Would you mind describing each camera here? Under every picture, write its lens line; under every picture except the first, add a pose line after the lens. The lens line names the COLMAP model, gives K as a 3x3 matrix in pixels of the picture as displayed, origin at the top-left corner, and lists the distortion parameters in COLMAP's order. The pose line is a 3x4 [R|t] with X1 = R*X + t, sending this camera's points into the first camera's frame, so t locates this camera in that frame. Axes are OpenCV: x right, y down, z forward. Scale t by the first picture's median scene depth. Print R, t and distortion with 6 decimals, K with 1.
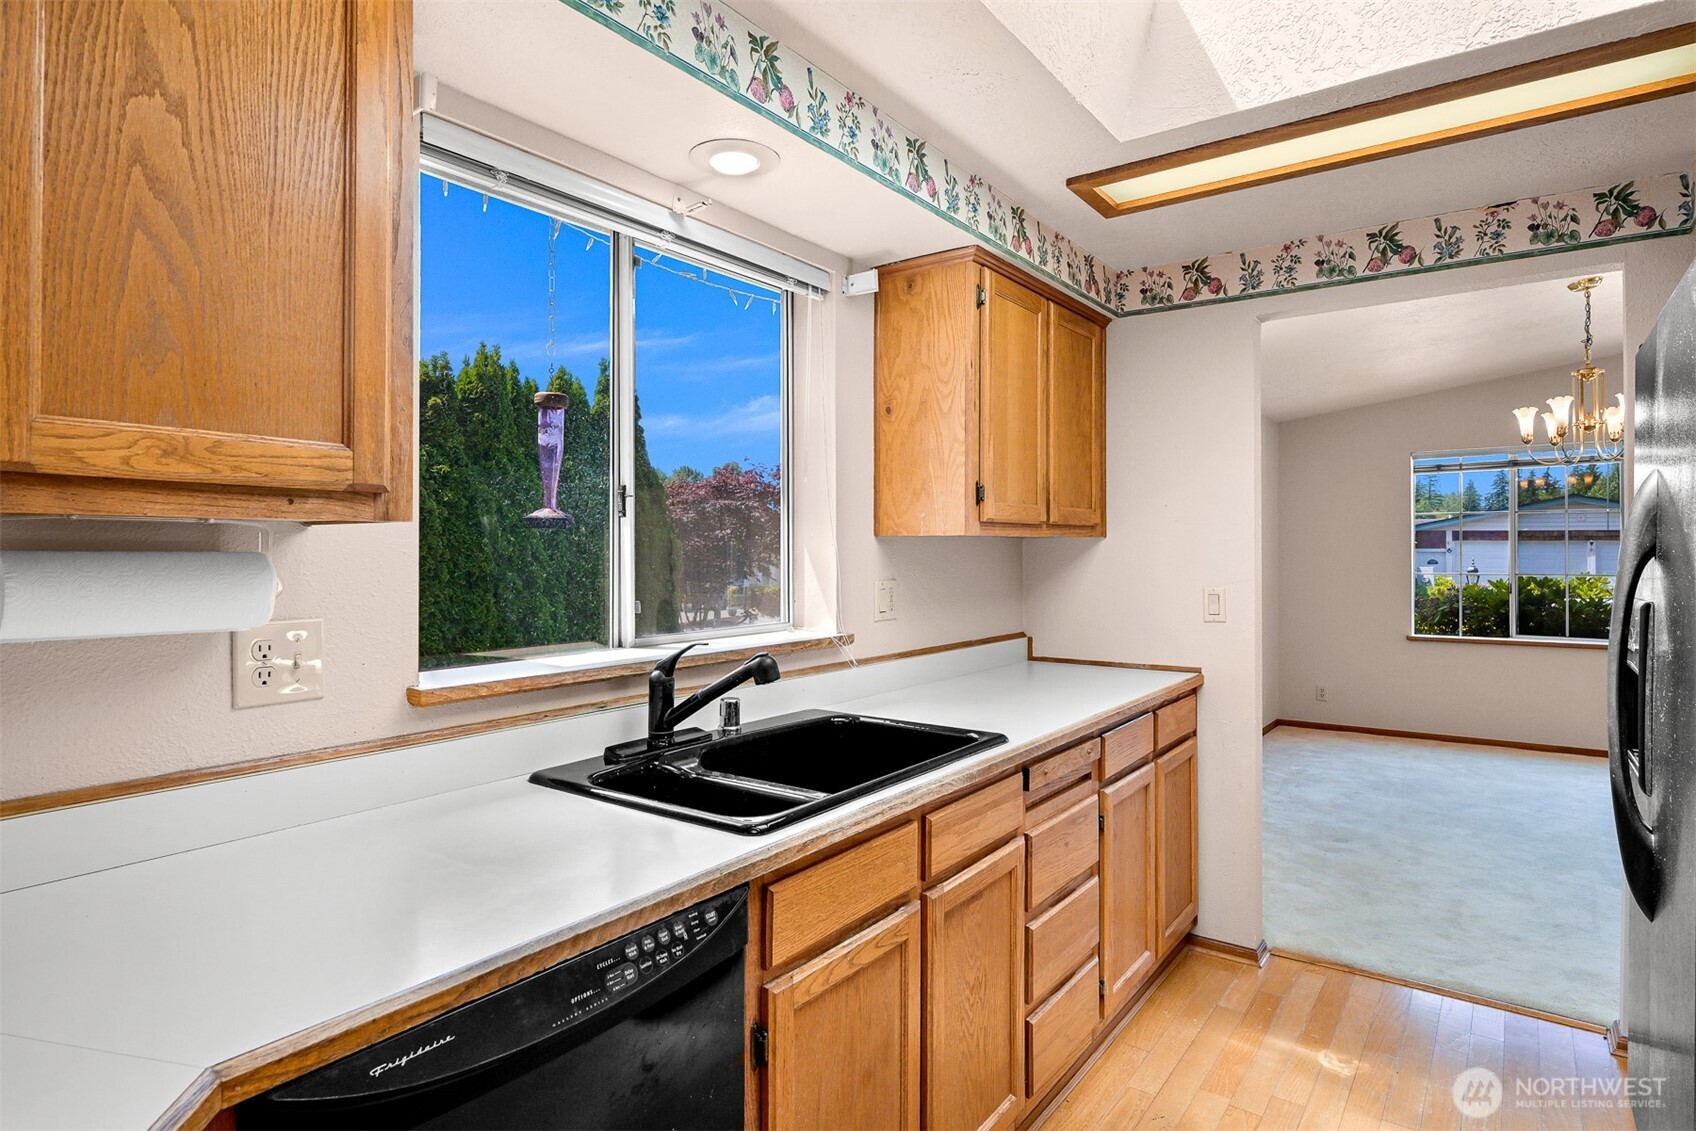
lens RADIAL K [[959.2, 0, 848.0], [0, 959.2, 565.5], [0, 0, 1]] dist [-0.002215, -0.000377]
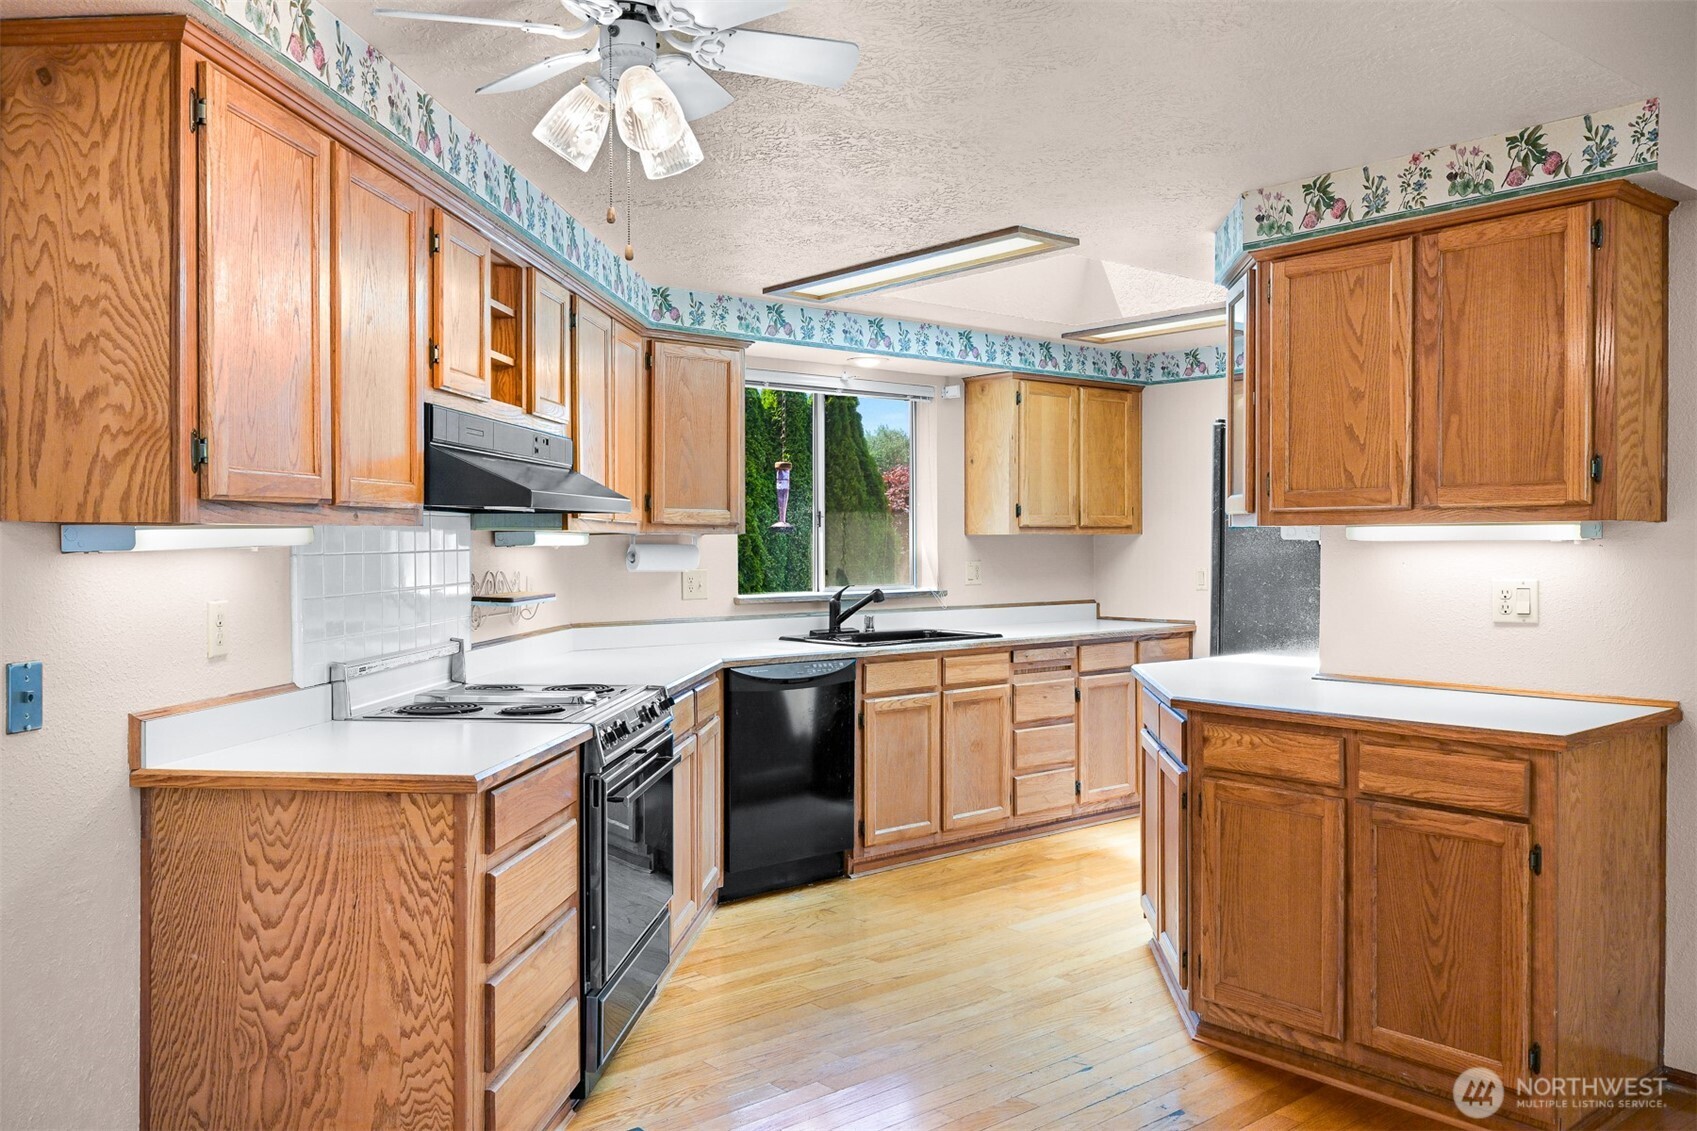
lens RADIAL K [[1354.4, 0, 849.1], [0, 1354.4, 559.4], [0, 0, 1]] dist [-0.004542, -0.001608]
pose [[0.973395, -0.003074, -0.229113, 0.432200], [0.001639, 0.999978, -0.006454, 0.031728], [0.229127, 0.005906, 0.973379, -1.584370]]
